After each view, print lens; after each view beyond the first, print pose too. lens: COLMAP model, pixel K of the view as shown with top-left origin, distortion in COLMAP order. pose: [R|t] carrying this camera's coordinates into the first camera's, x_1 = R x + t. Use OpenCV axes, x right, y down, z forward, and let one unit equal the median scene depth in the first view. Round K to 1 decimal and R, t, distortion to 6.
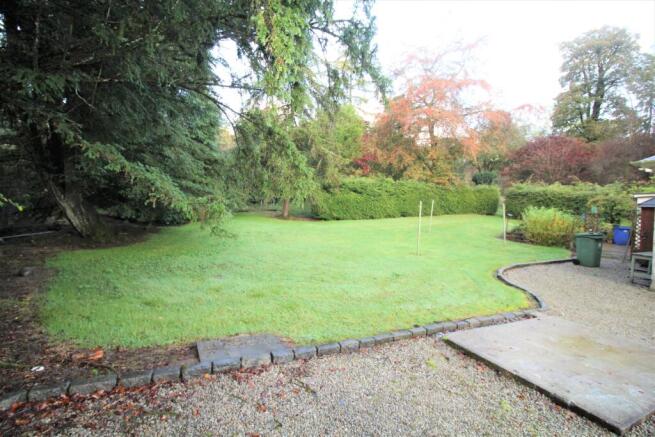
lens RADIAL K [[302.3, 0, 326.6], [0, 302.3, 219.2], [0, 0, 1]] dist [-0.014107, -0.004434]
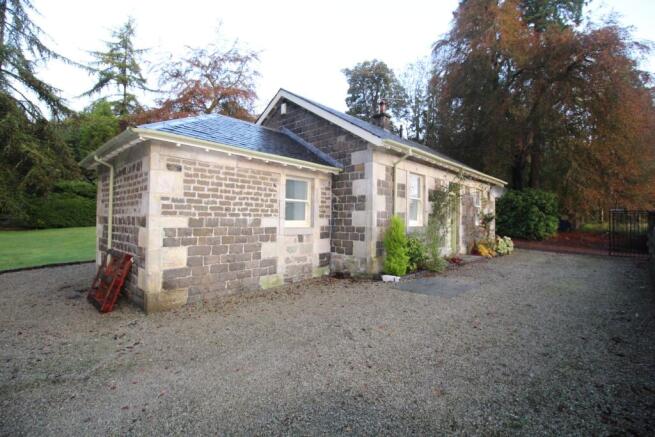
lens RADIAL K [[302.3, 0, 327.2], [0, 302.3, 217.5], [0, 0, 1]] dist [-0.014107, -0.004434]
pose [[0.919931, -0.035436, 0.390475, 0.350674], [0.044636, 0.998898, -0.014508, 0.016027], [-0.389531, 0.030775, 0.920499, -0.085367]]
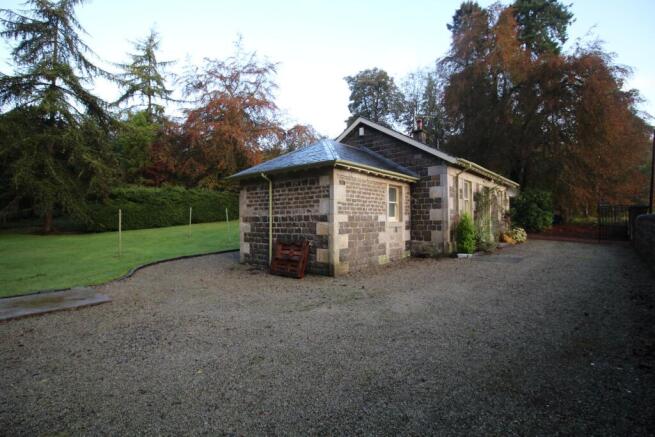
lens RADIAL K [[302.3, 0, 327.2], [0, 302.3, 218.2], [0, 0, 1]] dist [-0.014107, -0.004434]
pose [[0.901759, -0.054013, 0.428851, 0.203655], [0.065671, 0.997764, -0.012422, 0.014660], [-0.427221, 0.039365, 0.903290, -0.127564]]
